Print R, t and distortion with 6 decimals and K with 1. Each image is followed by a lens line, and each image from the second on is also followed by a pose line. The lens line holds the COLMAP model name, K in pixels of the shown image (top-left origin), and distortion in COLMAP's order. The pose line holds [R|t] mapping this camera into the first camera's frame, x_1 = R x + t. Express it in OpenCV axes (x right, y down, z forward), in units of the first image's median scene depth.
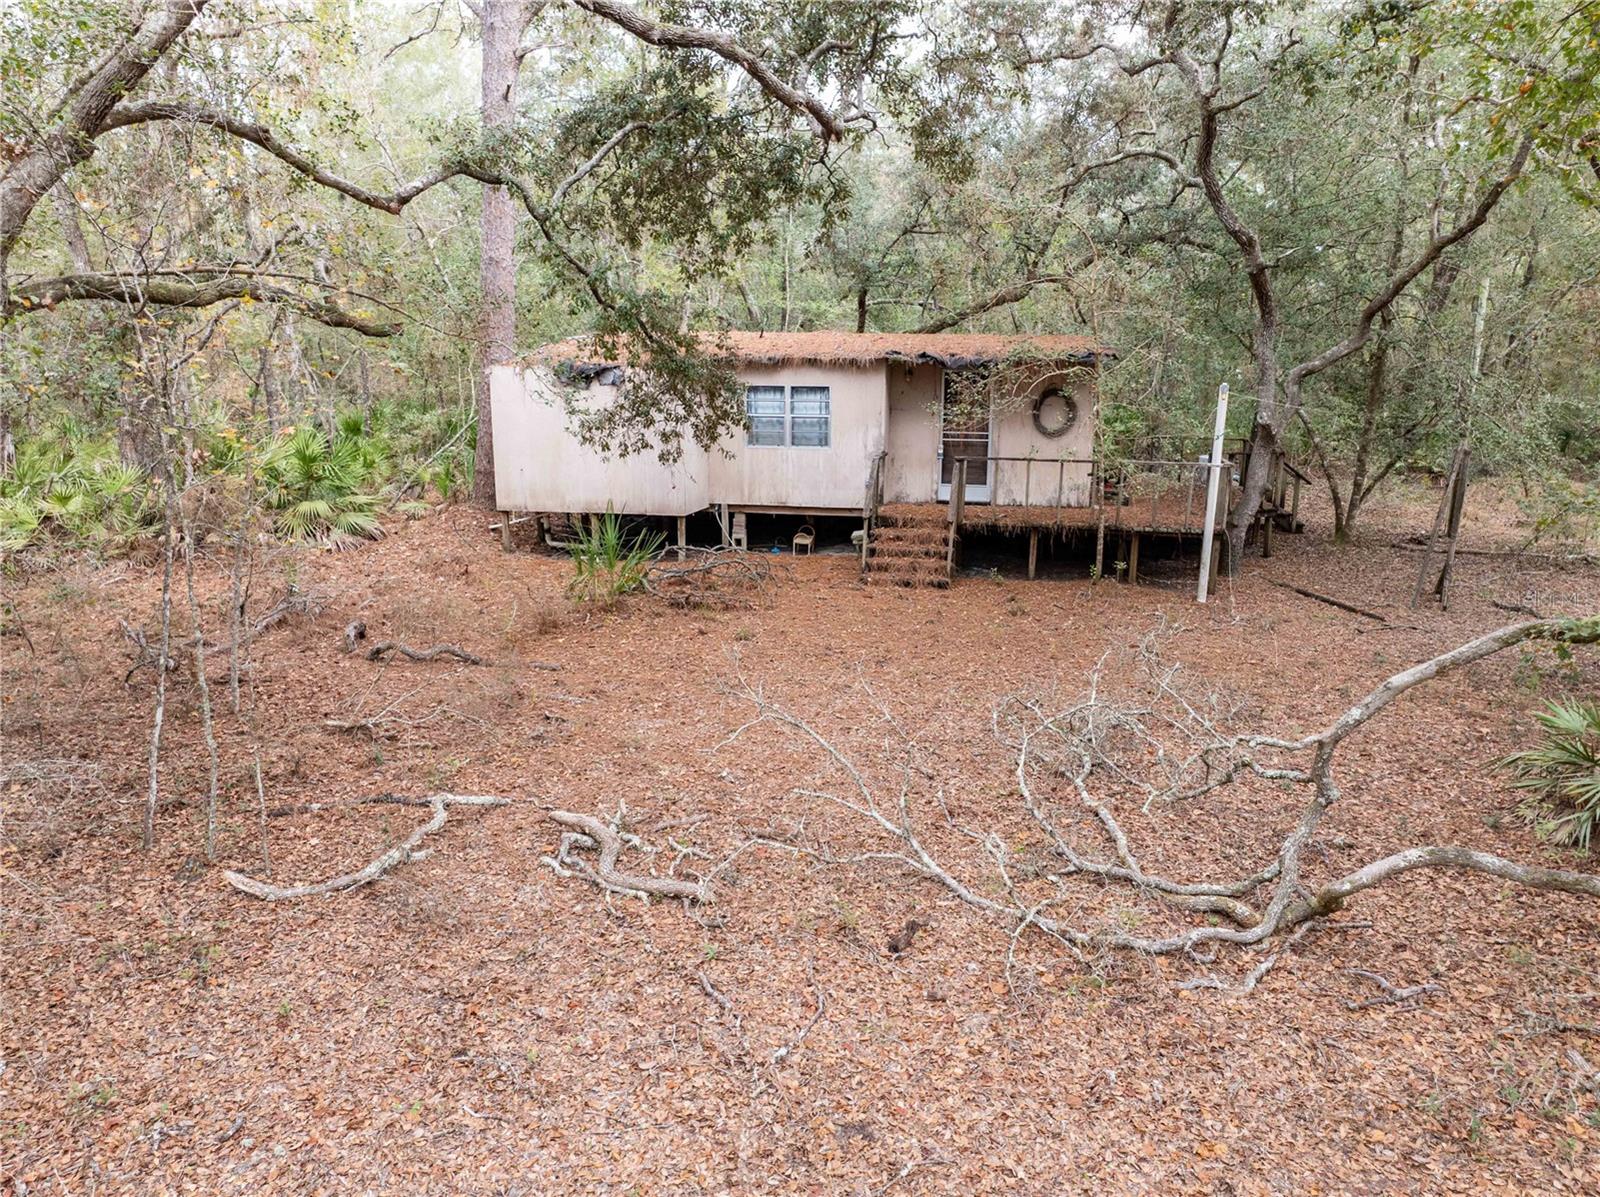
lens RADIAL K [[1125.4, 0, 805.2], [0, 1125.4, 601.6], [0, 0, 1]] dist [-0.049814, 0.021647]
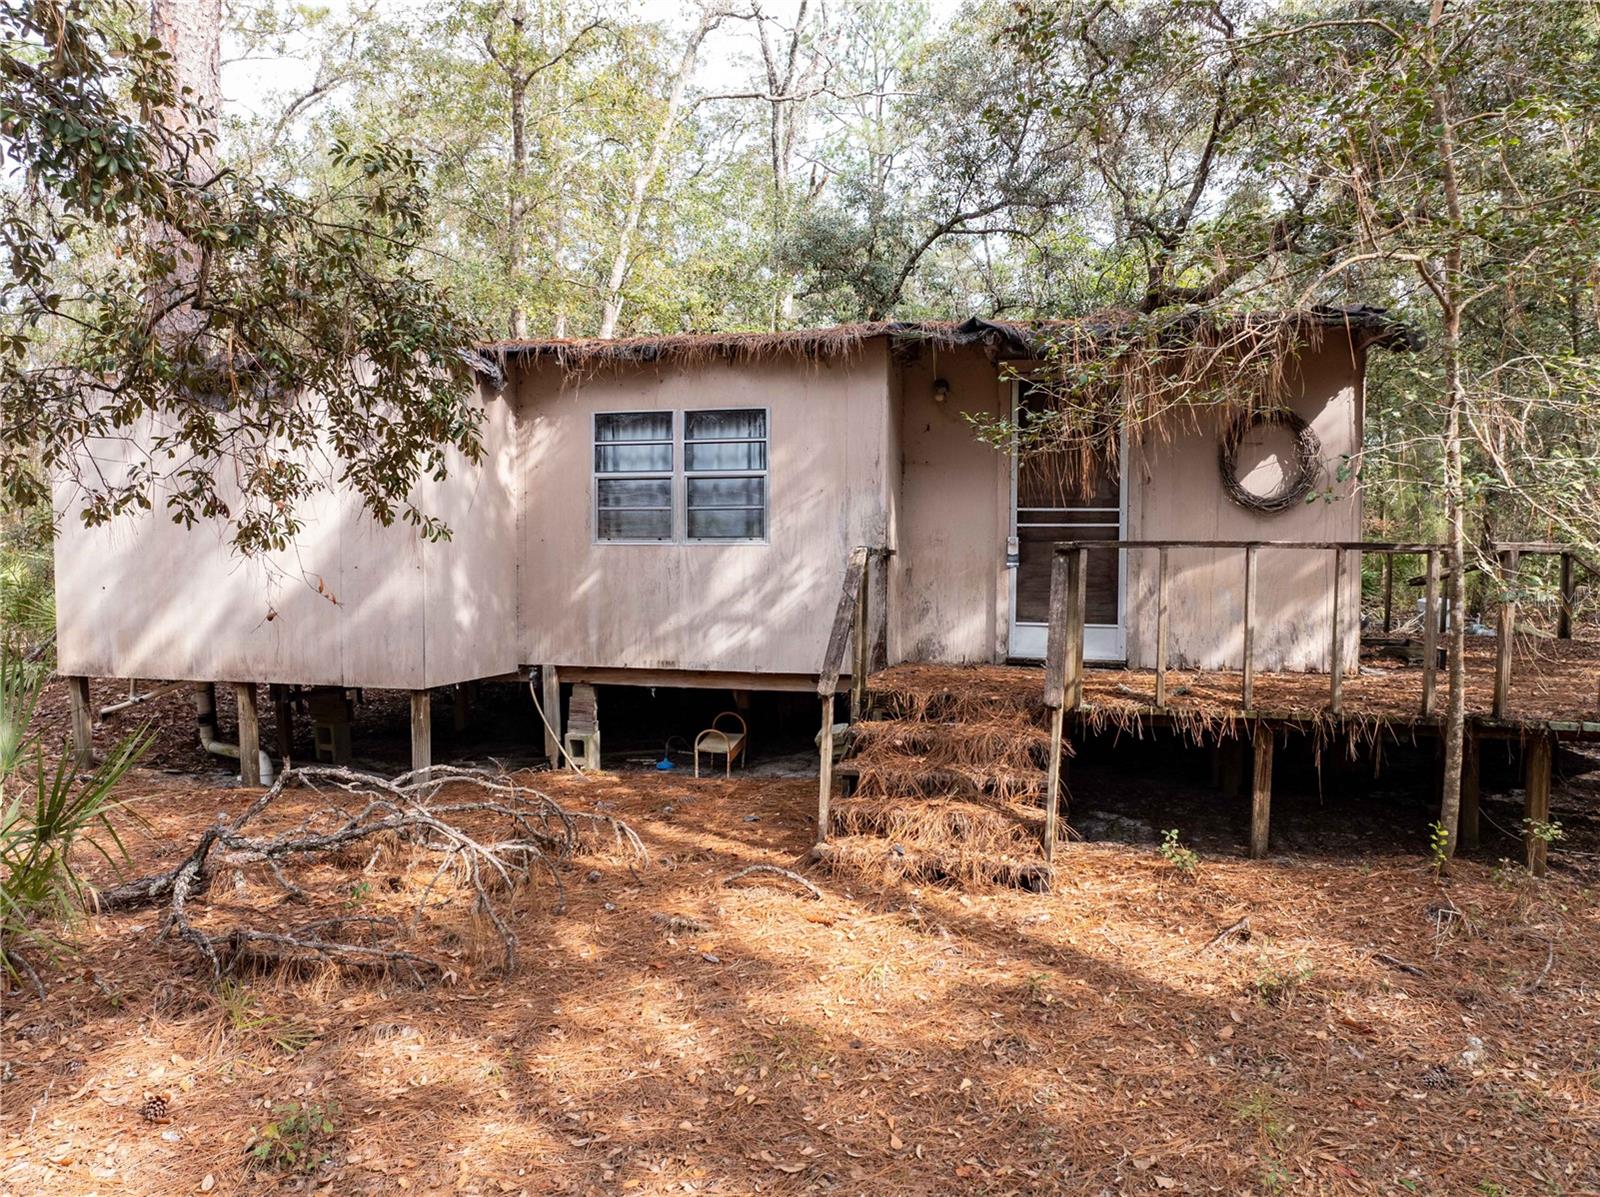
lens RADIAL K [[1125.4, 0, 789.6], [0, 1125.4, 602.5], [0, 0, 1]] dist [-0.049814, 0.021647]
pose [[0.997981, -0.006081, -0.063216, 0.059206], [-0.003625, 0.988327, -0.152304, -0.043098], [0.063404, 0.152226, 0.986310, 0.556100]]
